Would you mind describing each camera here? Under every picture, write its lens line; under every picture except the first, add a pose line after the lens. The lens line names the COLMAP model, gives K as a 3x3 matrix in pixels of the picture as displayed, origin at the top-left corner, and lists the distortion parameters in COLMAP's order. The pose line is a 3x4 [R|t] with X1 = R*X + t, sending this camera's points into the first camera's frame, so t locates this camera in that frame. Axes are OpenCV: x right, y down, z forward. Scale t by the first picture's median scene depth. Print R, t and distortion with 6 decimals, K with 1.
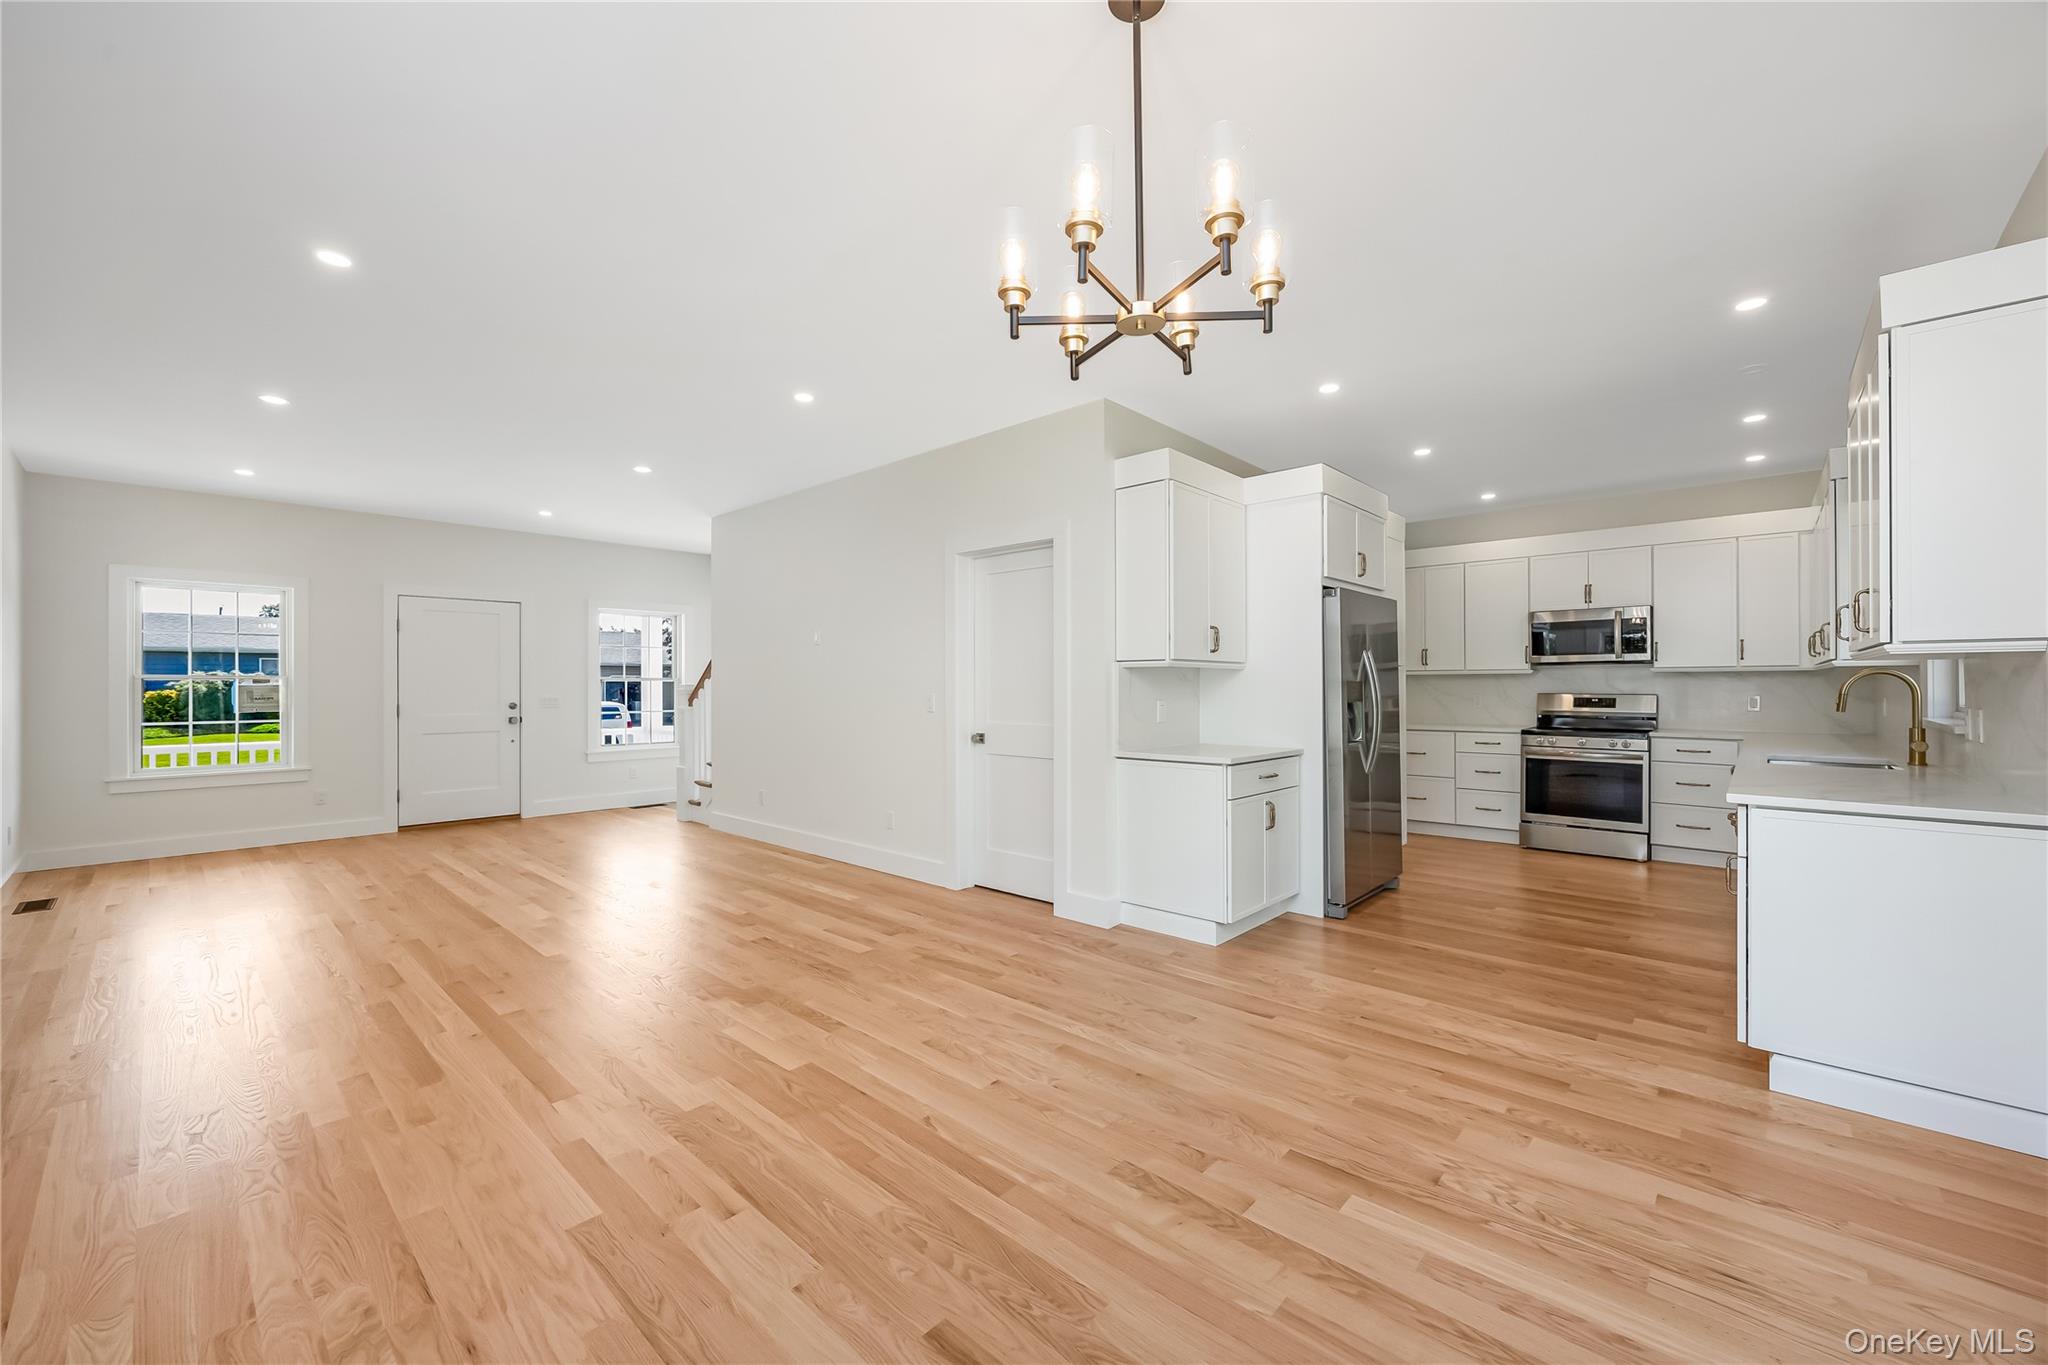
lens RADIAL K [[795.3, 0, 1008.4], [0, 795.3, 681.4], [0, 0, 1]] dist [0.008935, -0.001327]
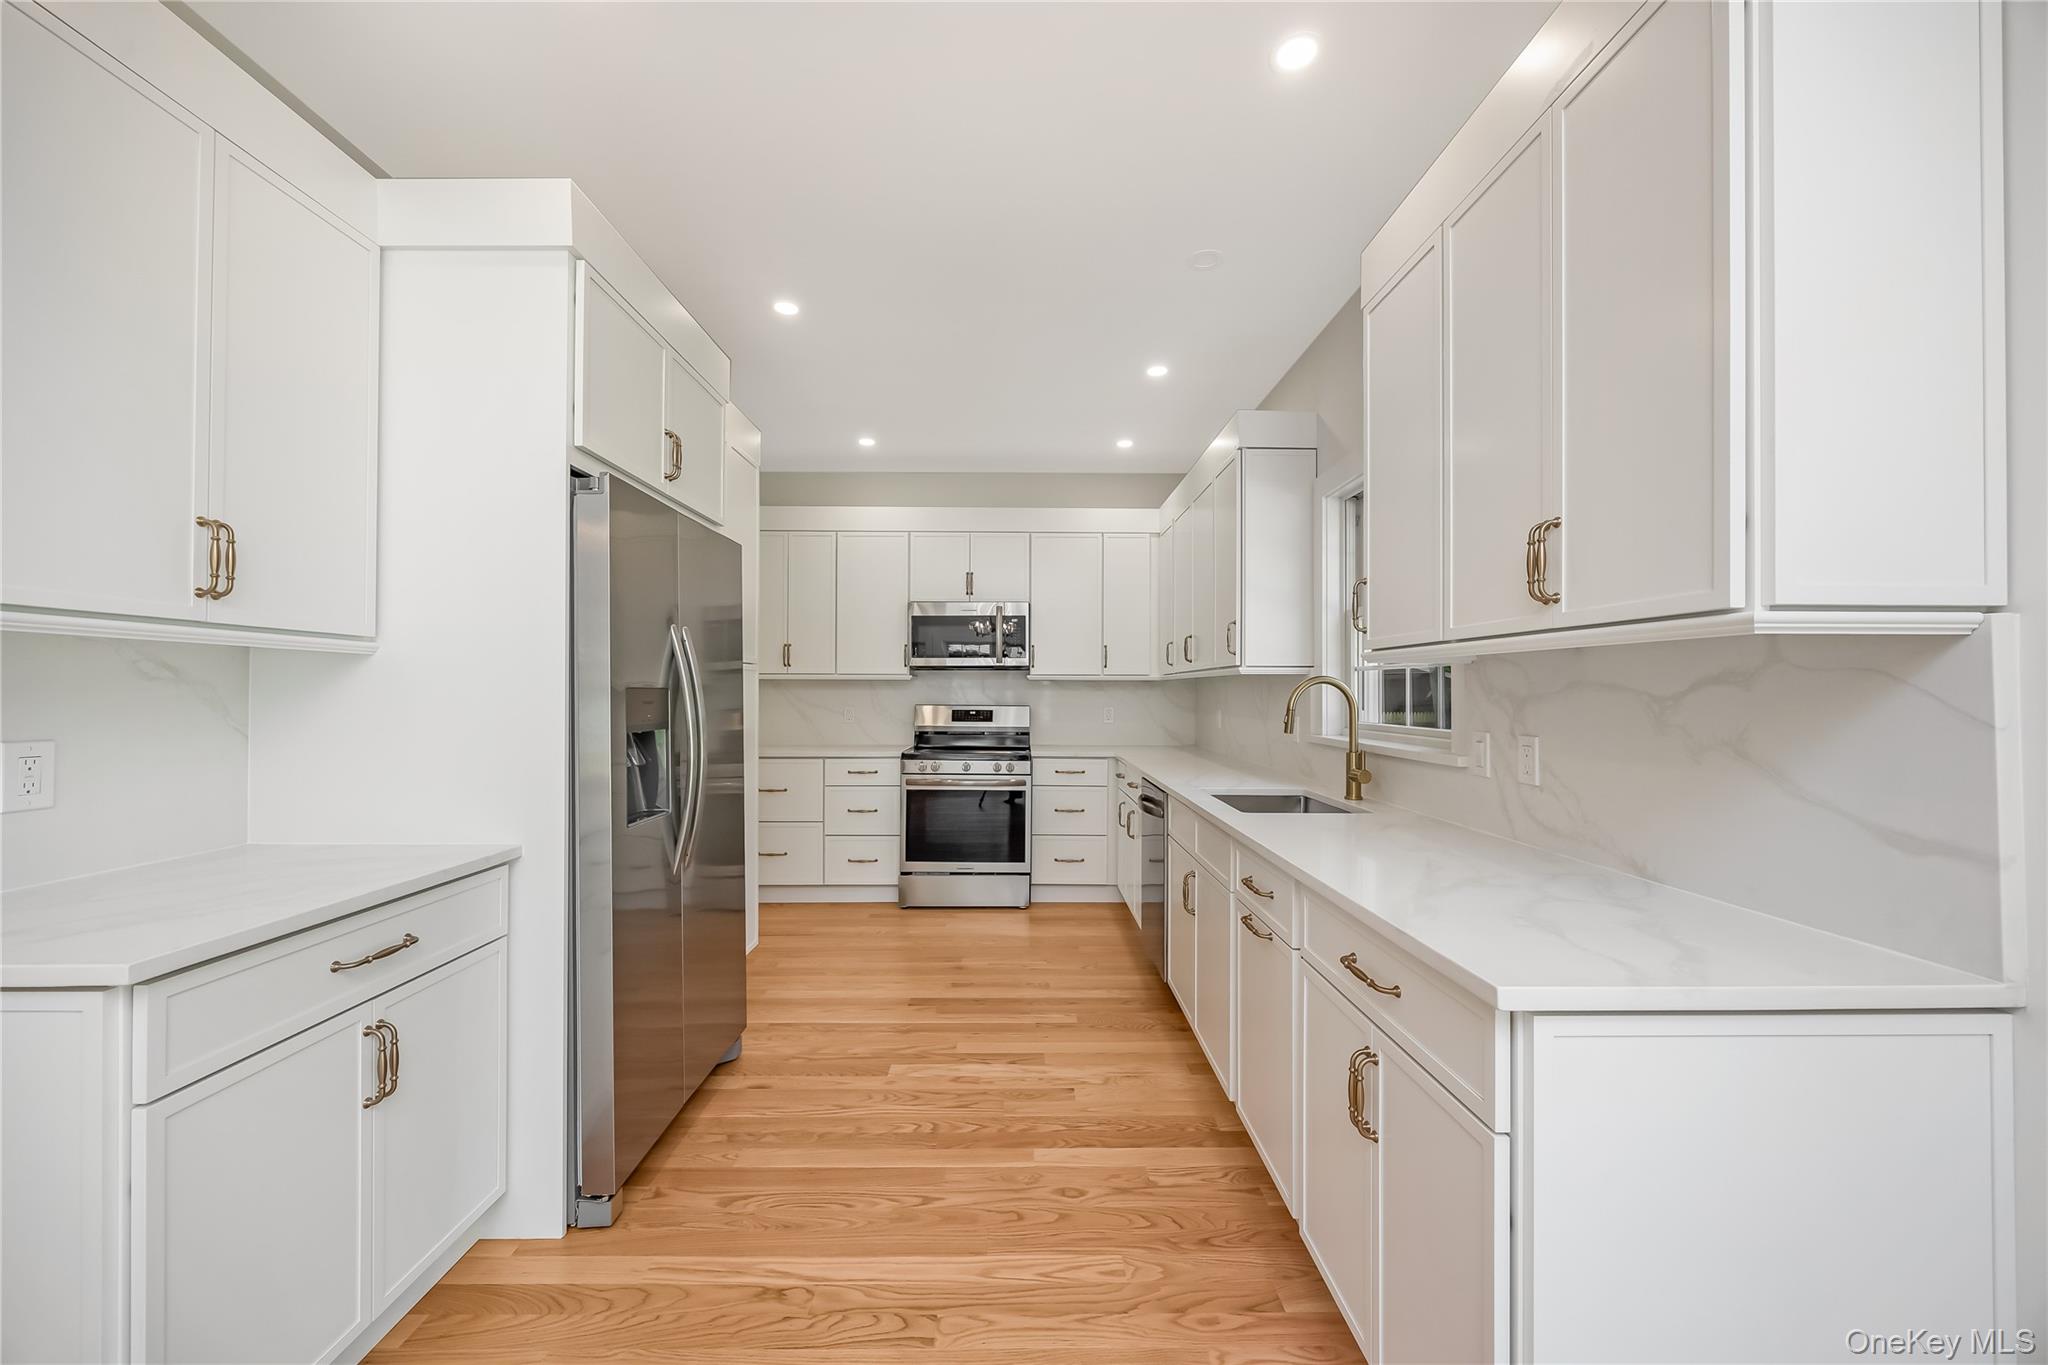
lens RADIAL K [[795.3, 0, 1013.2], [0, 795.3, 687.6], [0, 0, 1]] dist [0.008935, -0.001327]
pose [[0.725618, 0.008163, 0.688050, 0.212138], [-0.007795, 0.999963, -0.003643, -0.000230], [-0.688054, -0.002720, 0.725654, 0.405637]]
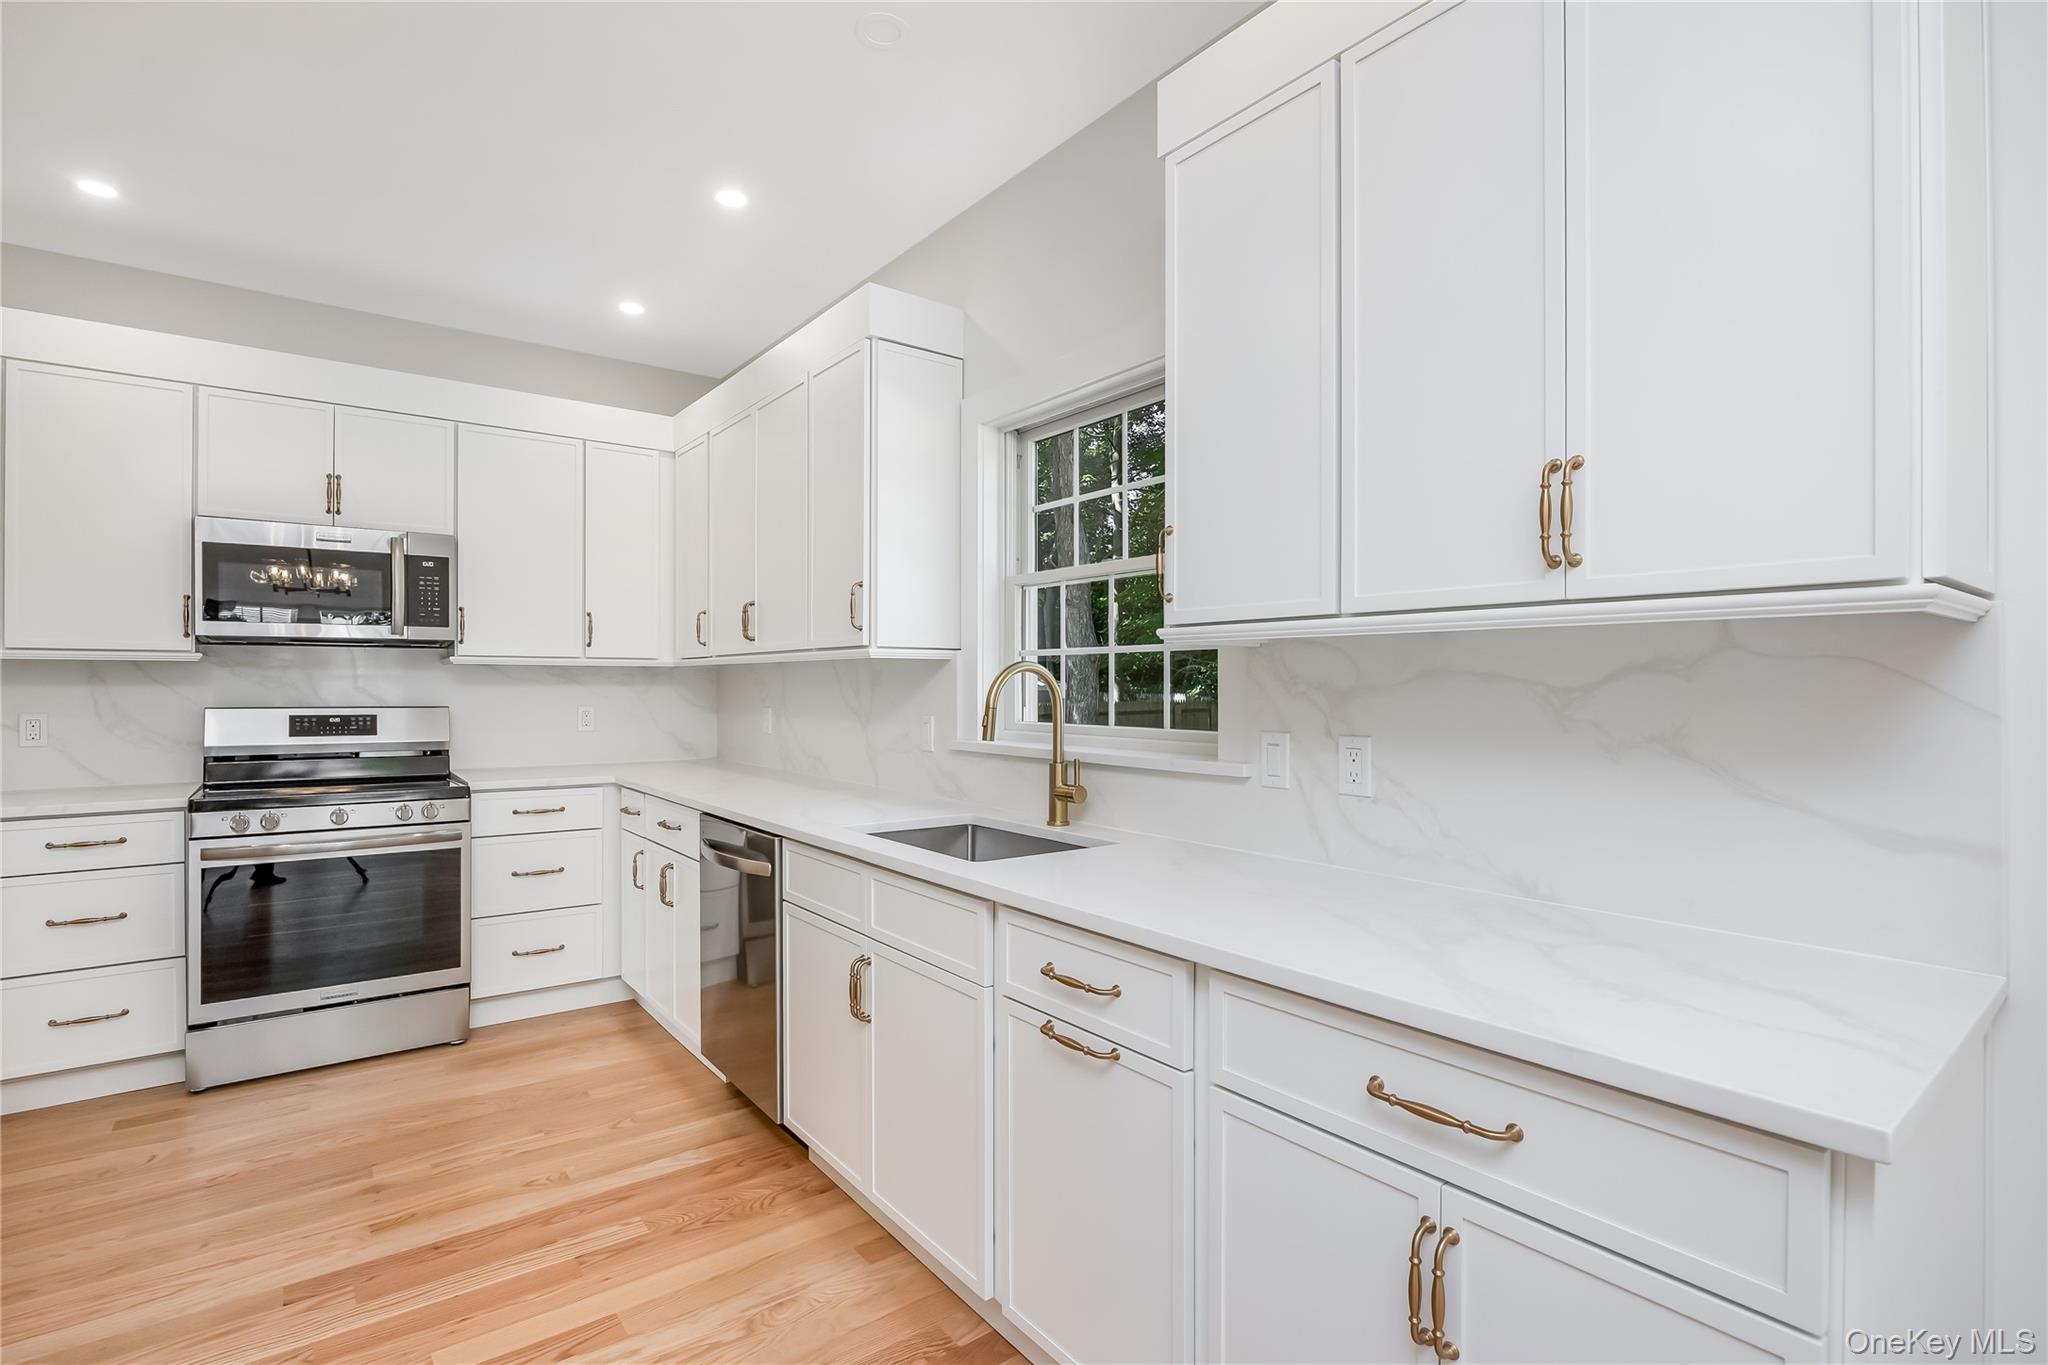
lens RADIAL K [[956.4, 0, 1032.0], [0, 956.4, 688.7], [0, 0, 1]] dist [-0.018928, 0.001109]
pose [[0.147382, -0.000505, 0.989080, 0.256966], [-0.006528, 0.999978, 0.001484, 0.000998], [-0.989058, -0.006676, 0.147375, 0.555226]]
